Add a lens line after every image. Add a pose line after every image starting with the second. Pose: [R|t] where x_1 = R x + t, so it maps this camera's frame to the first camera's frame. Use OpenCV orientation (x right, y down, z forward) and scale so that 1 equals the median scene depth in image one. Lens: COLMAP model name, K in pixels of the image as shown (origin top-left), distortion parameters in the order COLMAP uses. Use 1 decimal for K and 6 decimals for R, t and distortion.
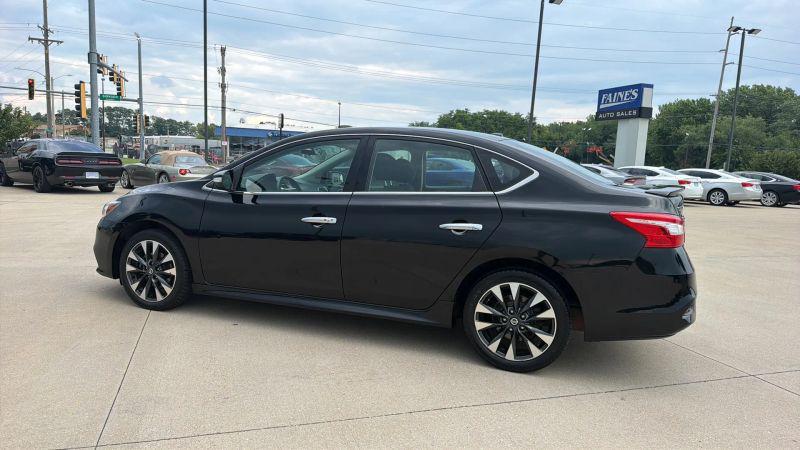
lens RADIAL K [[539.6, 0, 382.8], [0, 539.6, 236.2], [0, 0, 1]] dist [0.052835, -0.067058]
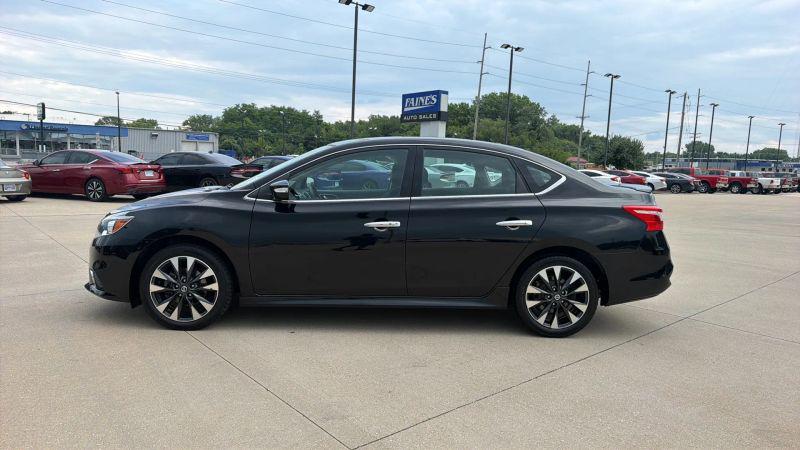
lens RADIAL K [[539.6, 0, 391.2], [0, 539.6, 240.6], [0, 0, 1]] dist [0.052835, -0.067058]
pose [[0.918663, -0.065629, 0.389553, -0.080527], [0.059733, 0.997843, 0.027244, -0.003972], [-0.390501, -0.001758, 0.920601, 0.000436]]
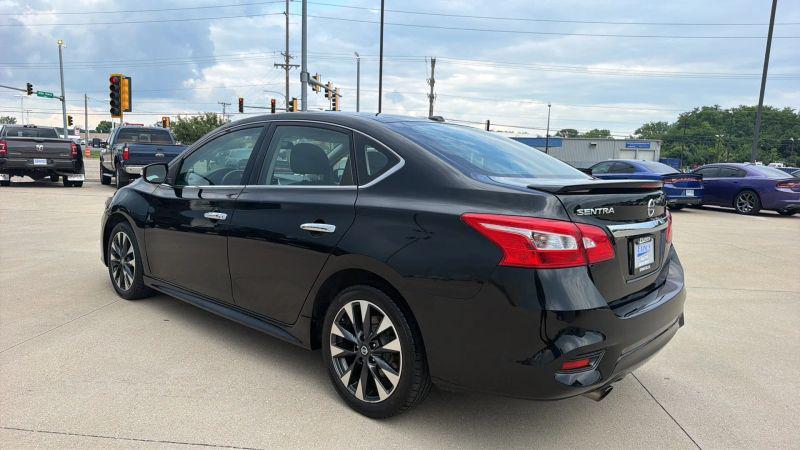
lens RADIAL K [[539.6, 0, 384.5], [0, 539.6, 234.0], [0, 0, 1]] dist [0.052835, -0.067058]
pose [[0.921309, 0.041811, -0.386578, 0.077893], [-0.048470, 0.998797, -0.007488, -0.000869], [0.385799, 0.025636, 0.922226, 0.039395]]
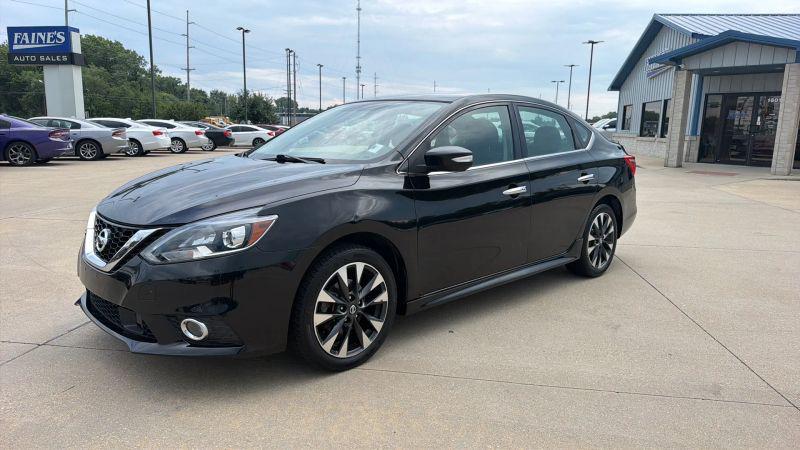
lens RADIAL K [[538.6, 0, 397.0], [0, 538.6, 229.6], [0, 0, 1]] dist [0.054005, -0.061370]
pose [[0.430484, -0.197519, 0.880721, -0.167054], [0.125693, 0.979373, 0.158207, -0.021801], [-0.893804, 0.042595, 0.446431, 0.116389]]
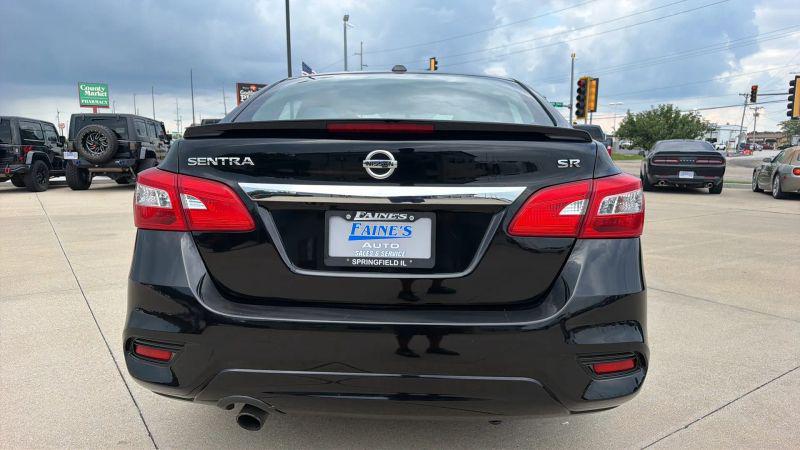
lens RADIAL K [[539.6, 0, 395.4], [0, 539.6, 234.9], [0, 0, 1]] dist [0.052835, -0.067058]
pose [[0.293511, 0.103361, -0.950351, 0.145233], [-0.124233, 0.989831, 0.069286, -0.005461], [0.947849, 0.097729, 0.303367, 0.137700]]
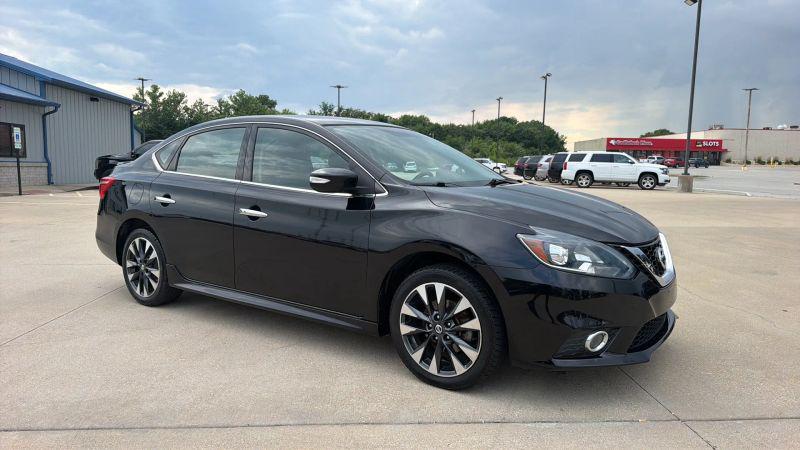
lens RADIAL K [[539.6, 0, 388.7], [0, 539.6, 225.3], [0, 0, 1]] dist [0.052835, -0.067058]
pose [[-0.958638, -0.082899, 0.272289, -0.069014], [-0.010991, 0.966714, 0.255622, -0.047095], [-0.284417, 0.242056, -0.927640, 0.346567]]
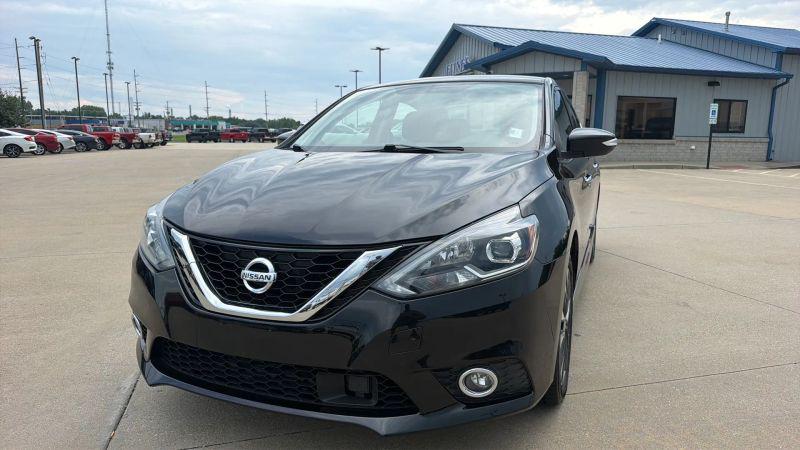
lens RADIAL K [[538.6, 0, 403.9], [0, 538.6, 228.7], [0, 0, 1]] dist [0.054005, -0.061370]
pose [[0.028872, -0.209862, 0.977305, -0.163888], [0.136274, 0.969410, 0.204141, -0.027775], [-0.990250, 0.127288, 0.056587, 0.195823]]
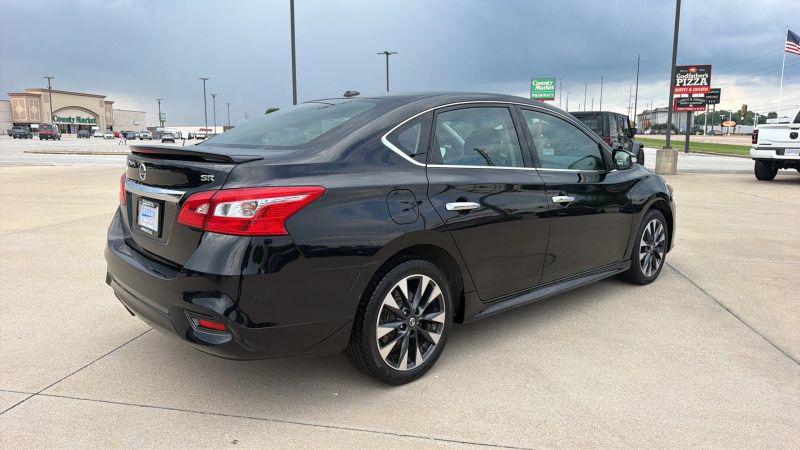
lens RADIAL K [[539.6, 0, 390.6], [0, 539.6, 224.3], [0, 0, 1]] dist [0.052835, -0.067058]
pose [[-0.475355, 0.095145, -0.874634, 0.156129], [-0.146146, 0.971784, 0.185142, -0.026098], [0.867571, 0.215832, -0.448038, 0.246893]]
